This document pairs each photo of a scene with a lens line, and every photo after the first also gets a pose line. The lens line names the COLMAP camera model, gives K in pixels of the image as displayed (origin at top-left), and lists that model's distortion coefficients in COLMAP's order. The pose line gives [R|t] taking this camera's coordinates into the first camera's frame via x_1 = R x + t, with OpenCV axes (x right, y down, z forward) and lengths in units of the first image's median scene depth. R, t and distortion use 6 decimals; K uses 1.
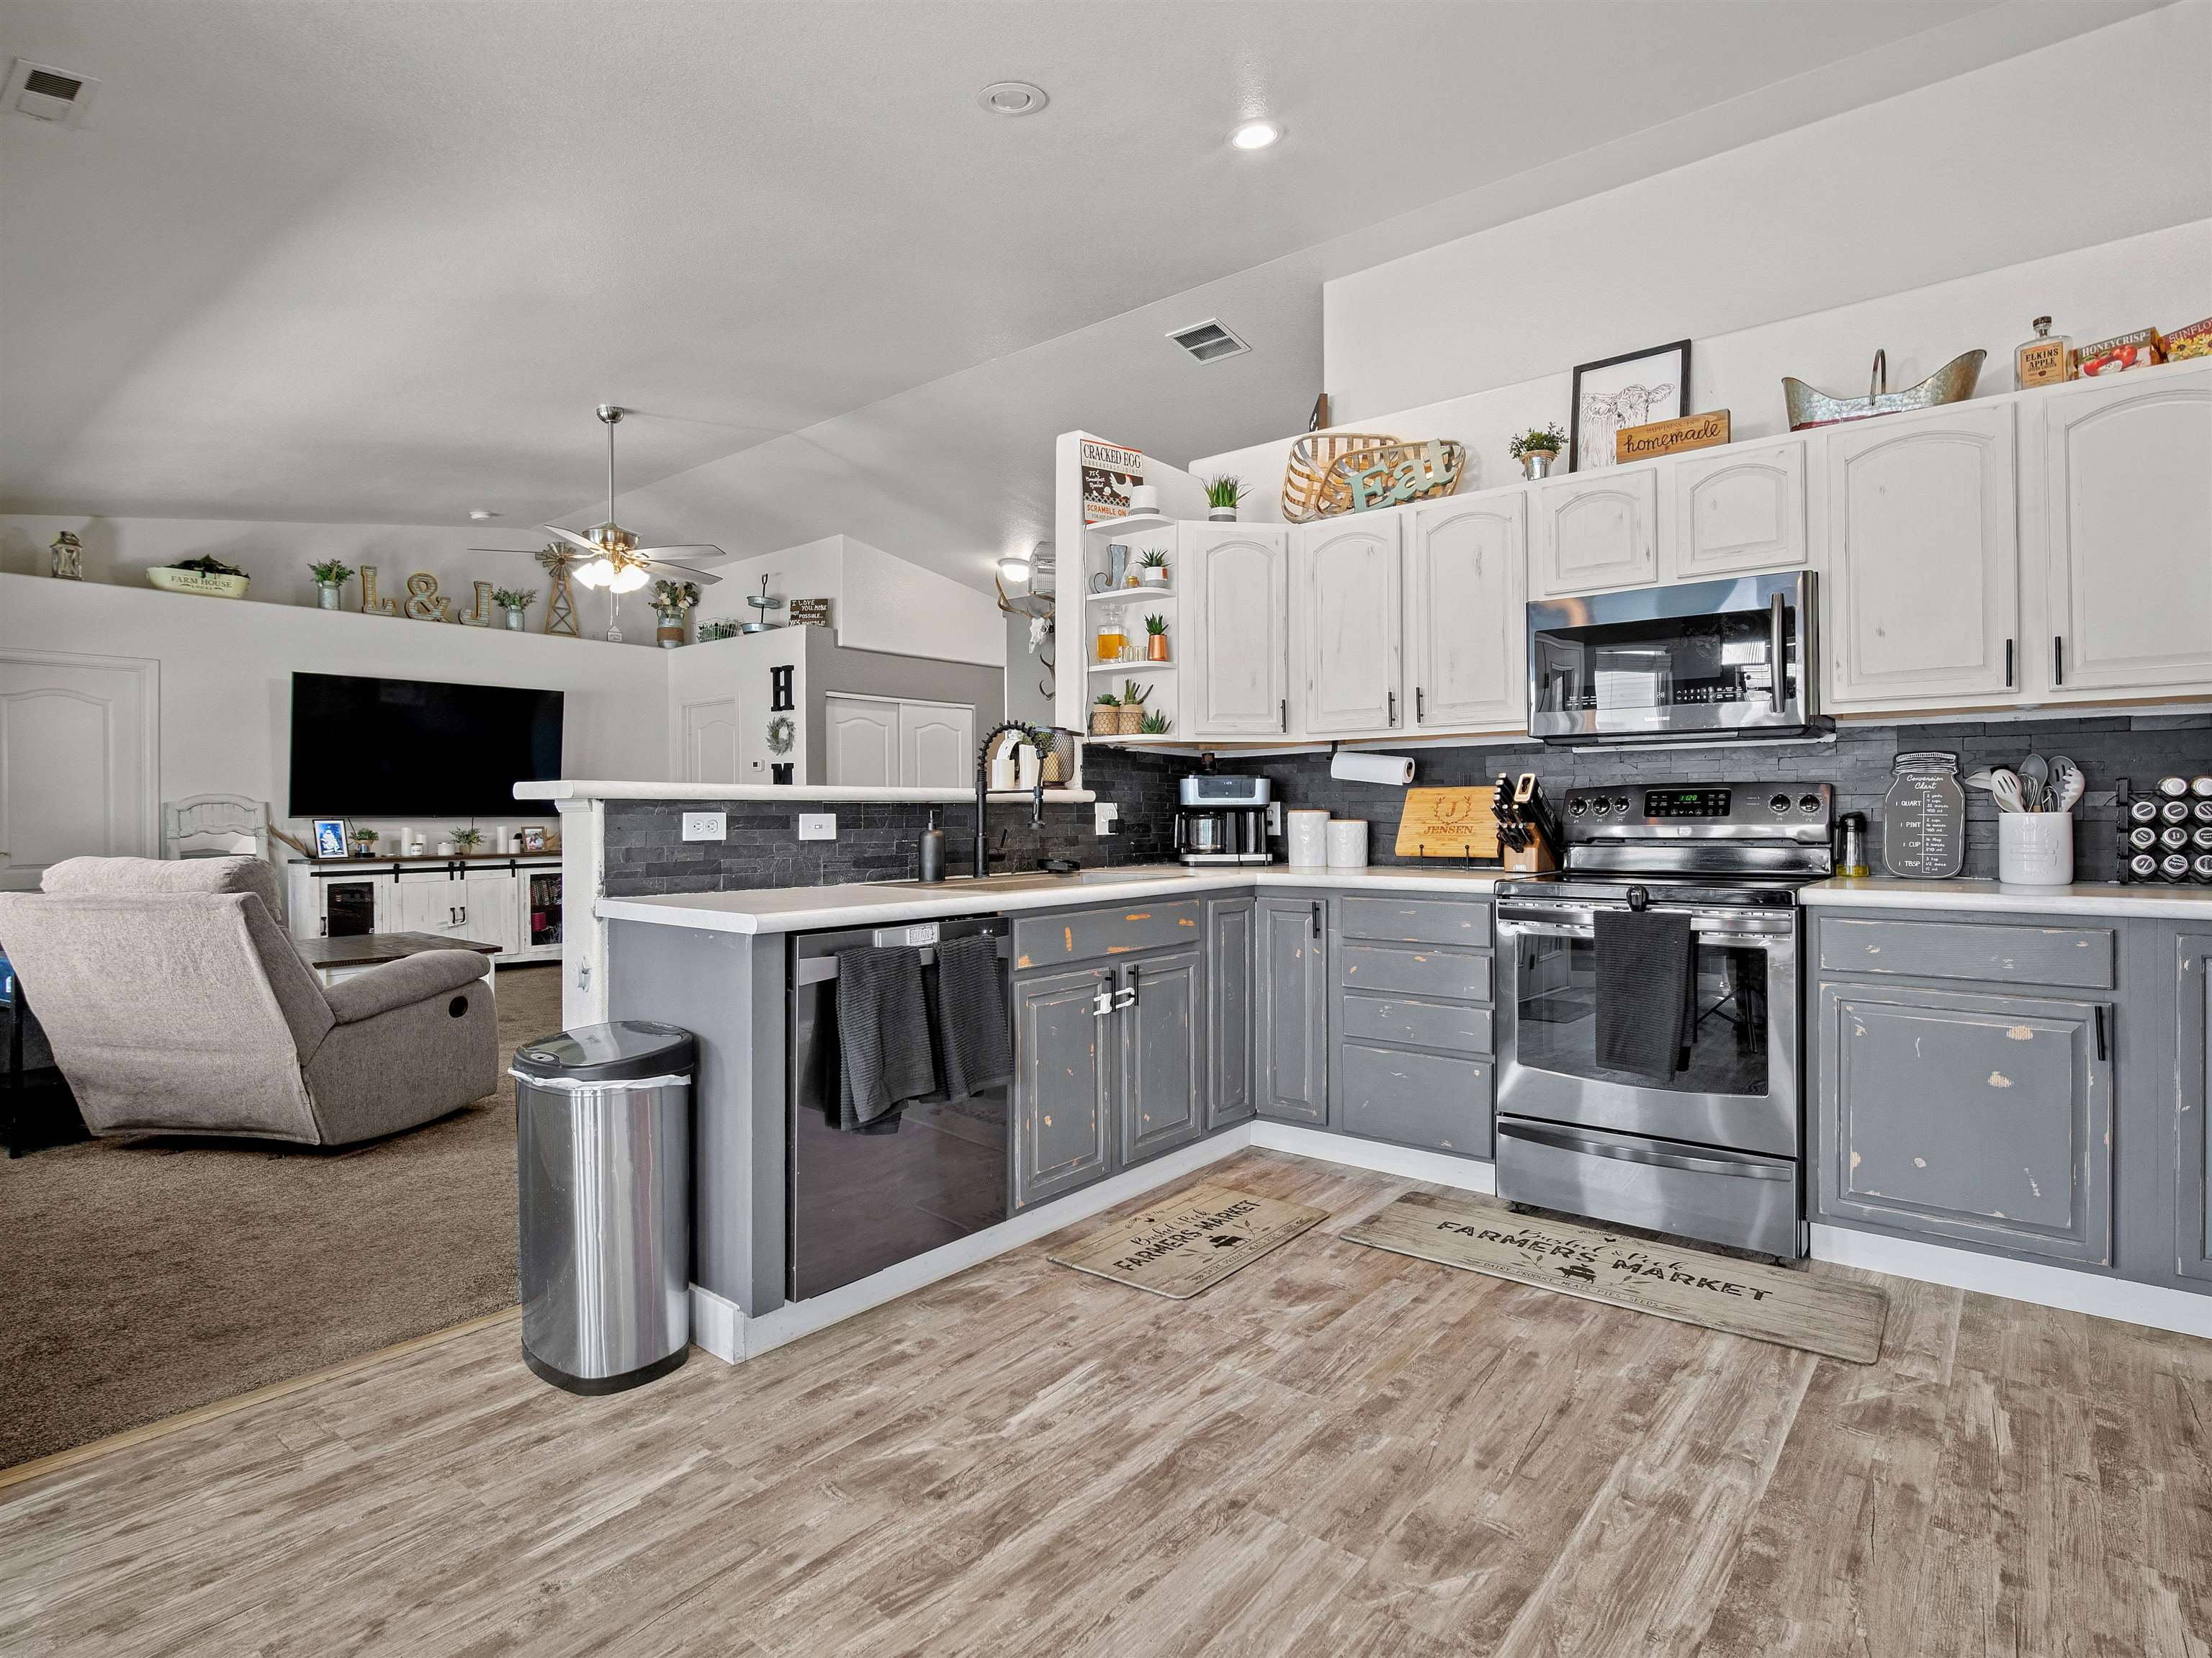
lens RADIAL K [[1141.9, 0, 1177.0], [0, 1141.9, 808.1], [0, 0, 1]] dist [-0.014492, 0.002567]
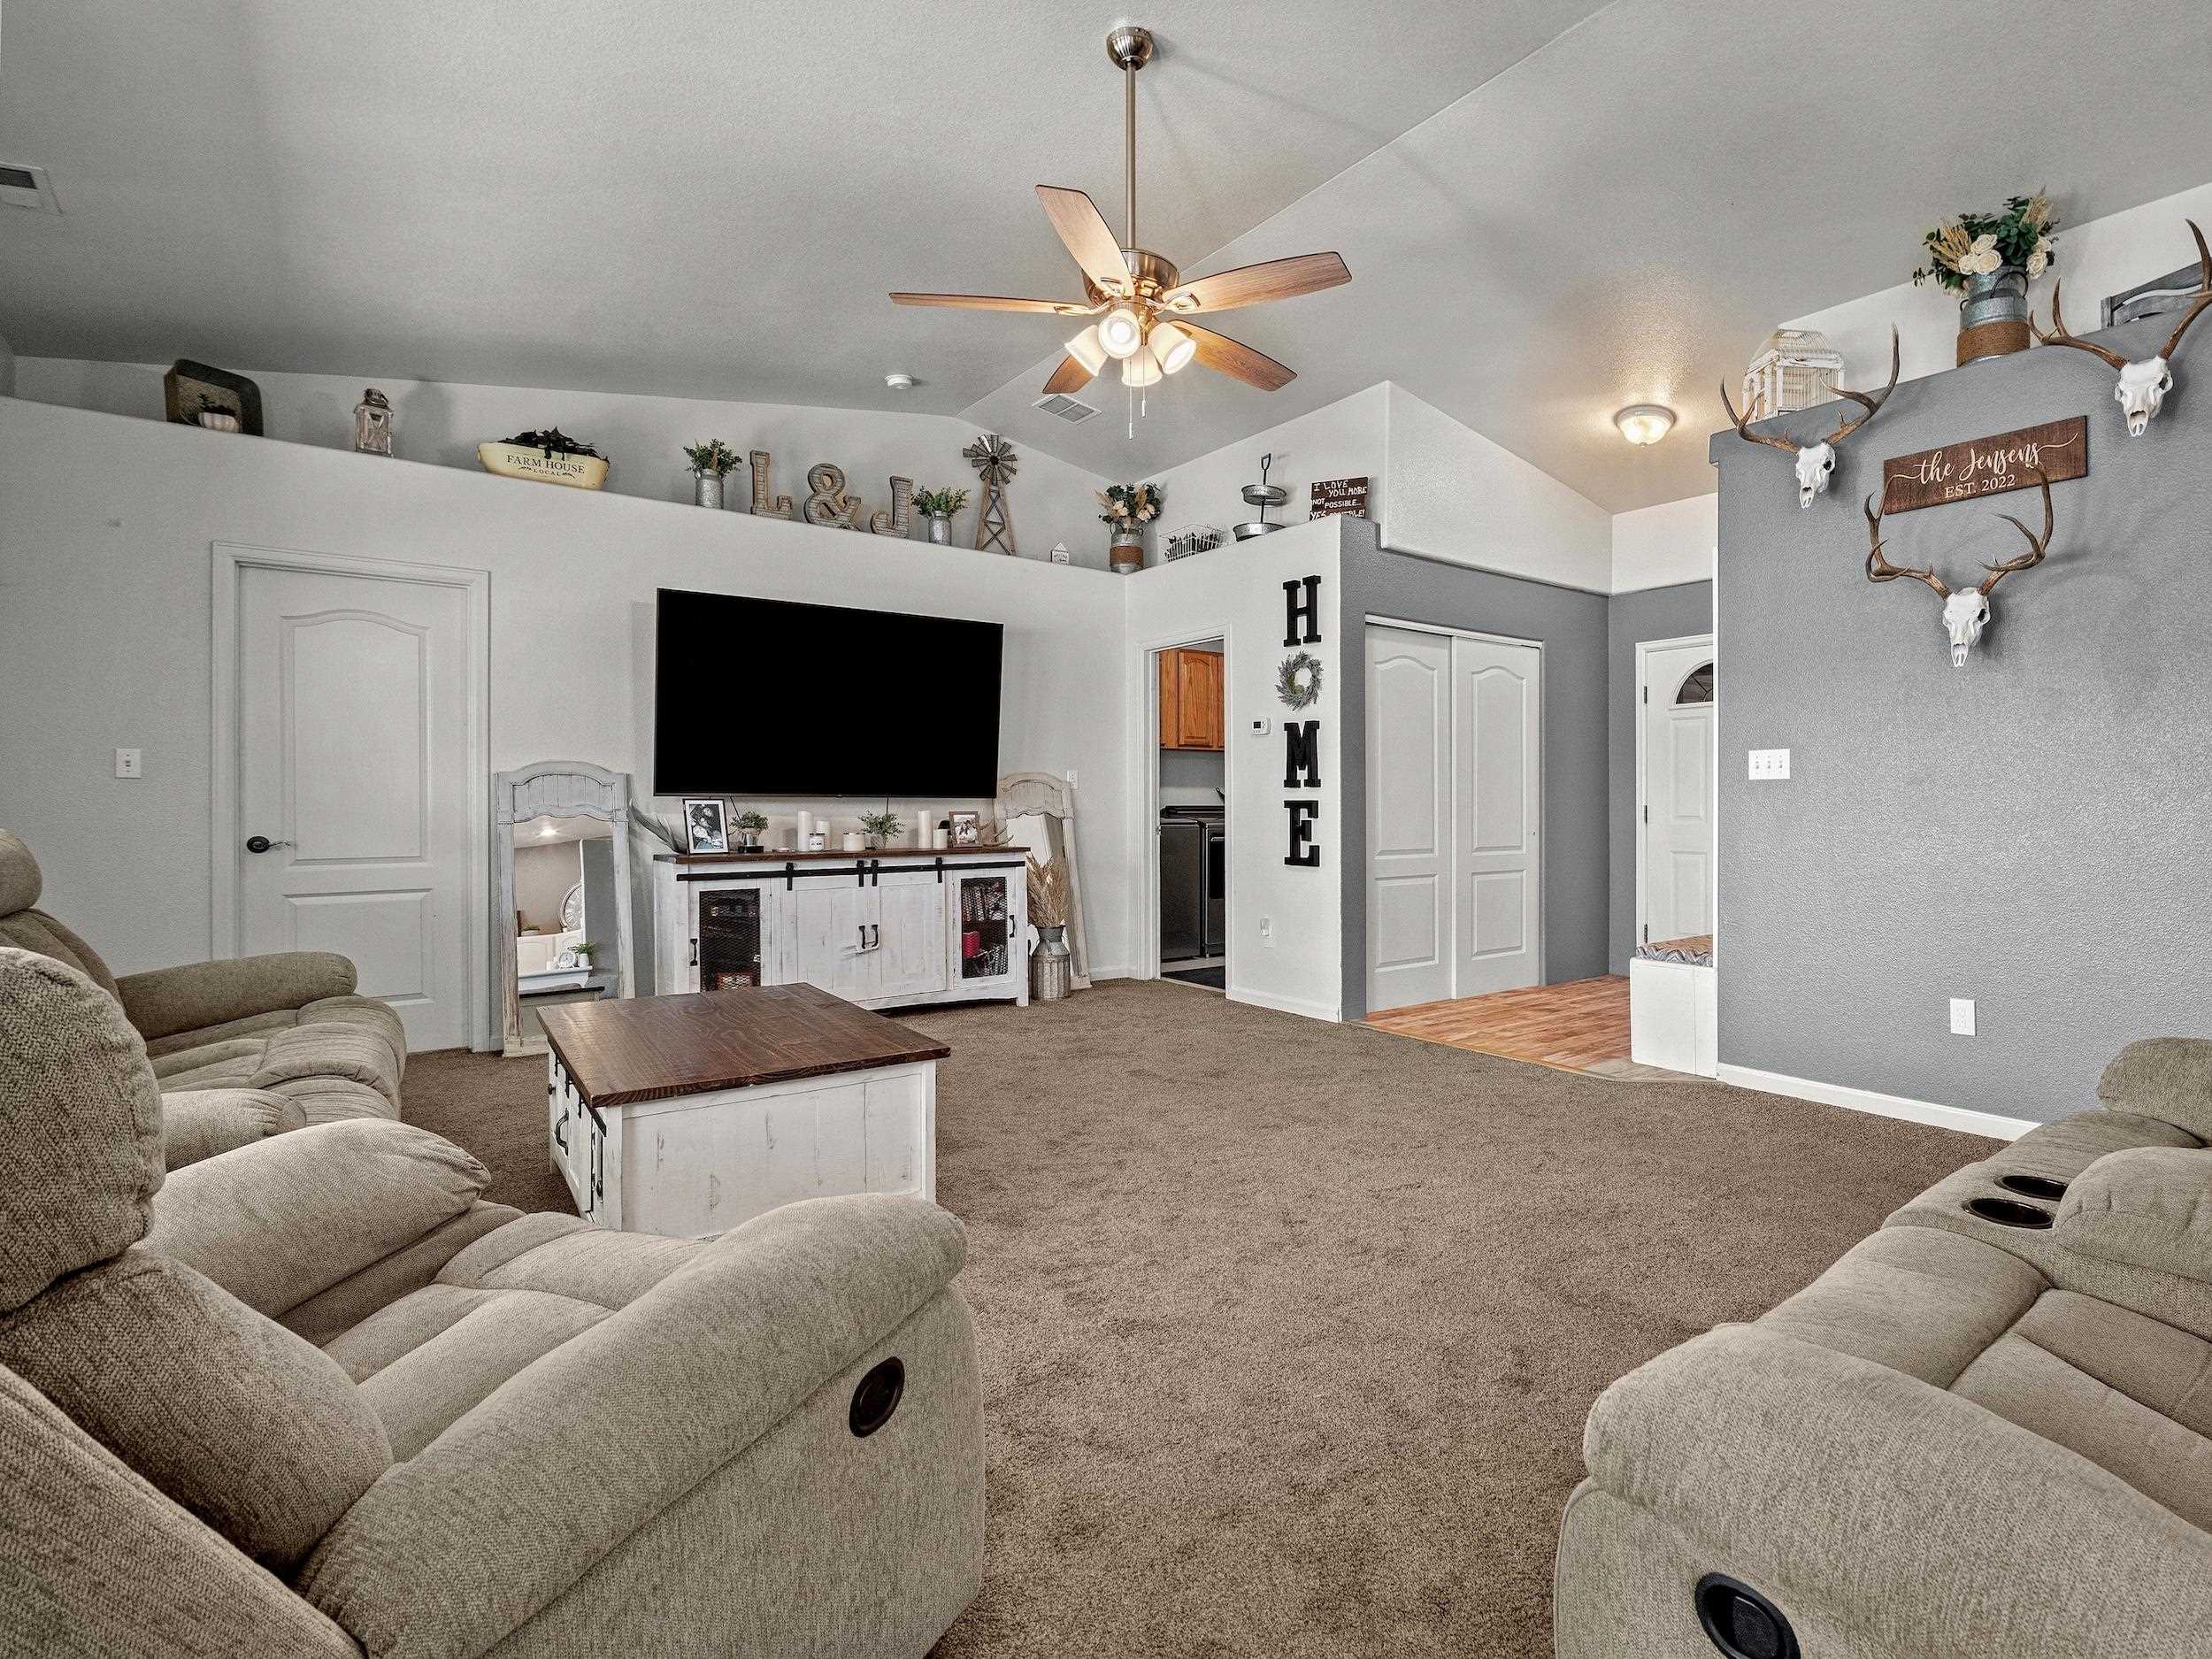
lens RADIAL K [[1105.3, 0, 1266.4], [0, 1105.3, 807.3], [0, 0, 1]] dist [-0.012642, 0.000216]
pose [[0.976581, 0.007977, -0.215002, -0.531896], [-0.006369, 0.999946, 0.008171, 0.015204], [0.215056, -0.006610, 0.976579, 0.833146]]
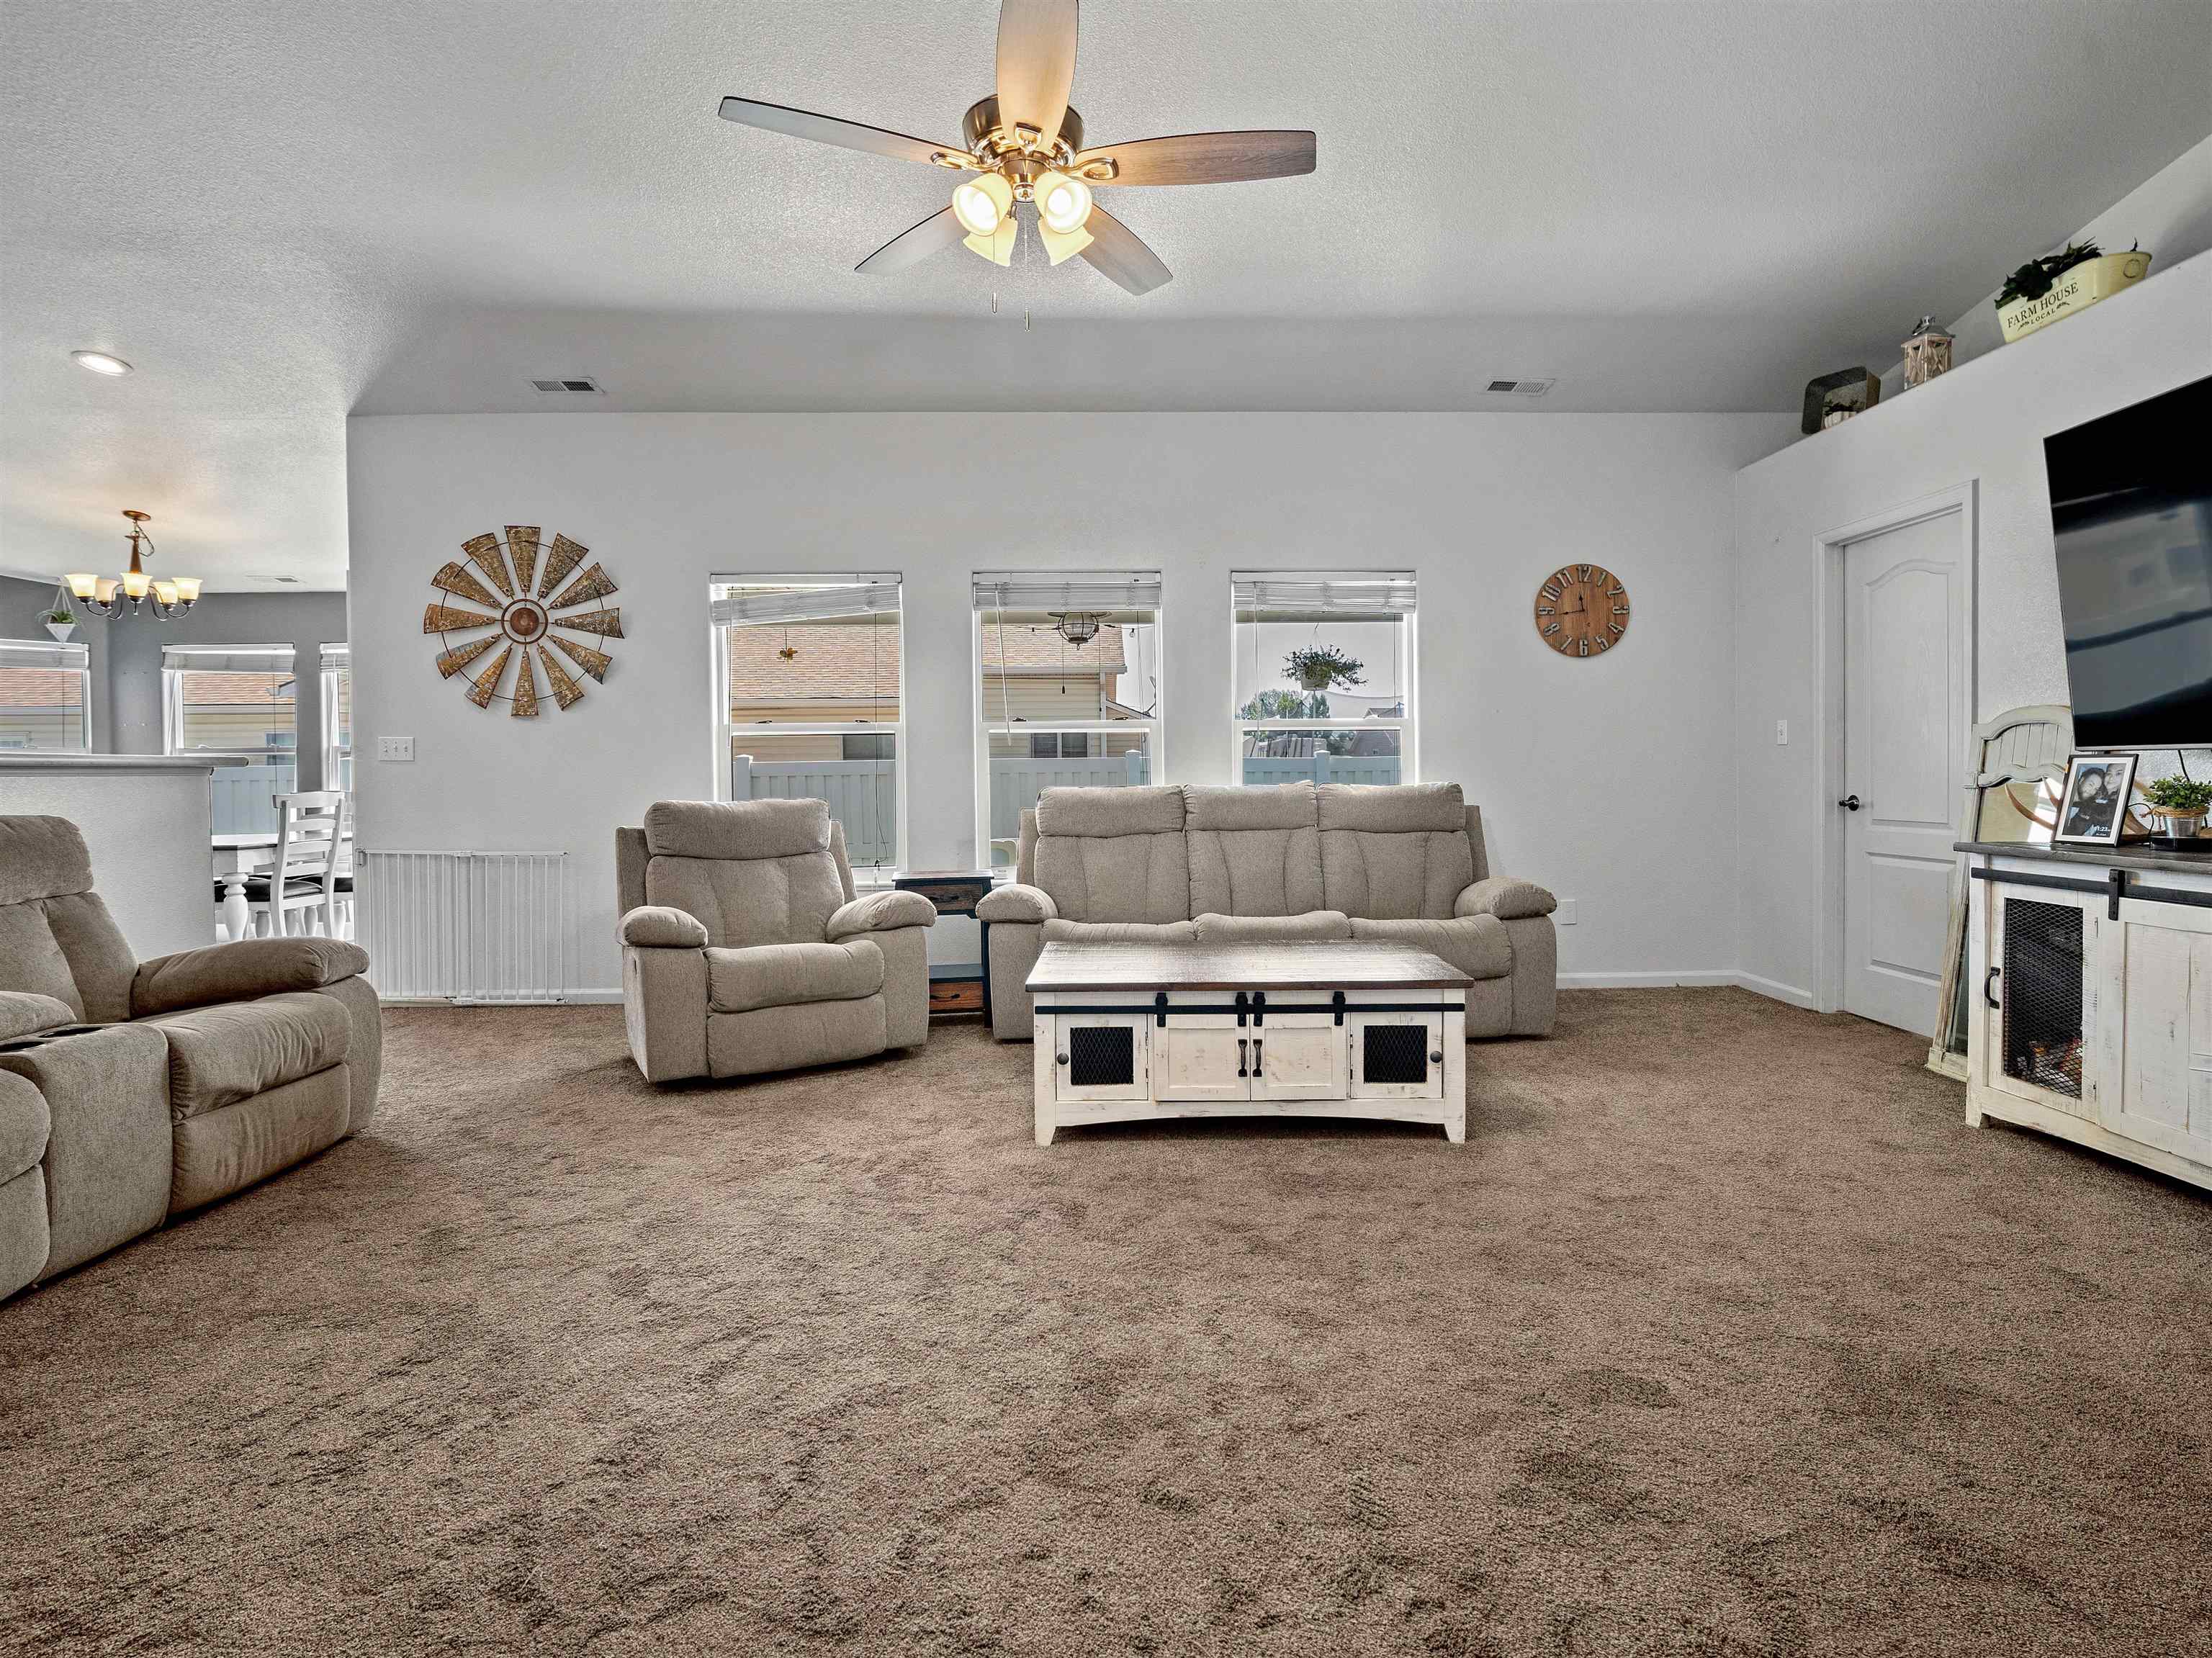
lens RADIAL K [[1088.9, 0, 1138.6], [0, 1088.9, 795.1], [0, 0, 1]] dist [-0.010289, 0.000628]
pose [[-0.774674, 0.029318, -0.631681, -0.417160], [0.018554, 0.999548, 0.023638, 0.018068], [0.632089, 0.006591, -0.774868, 2.237149]]
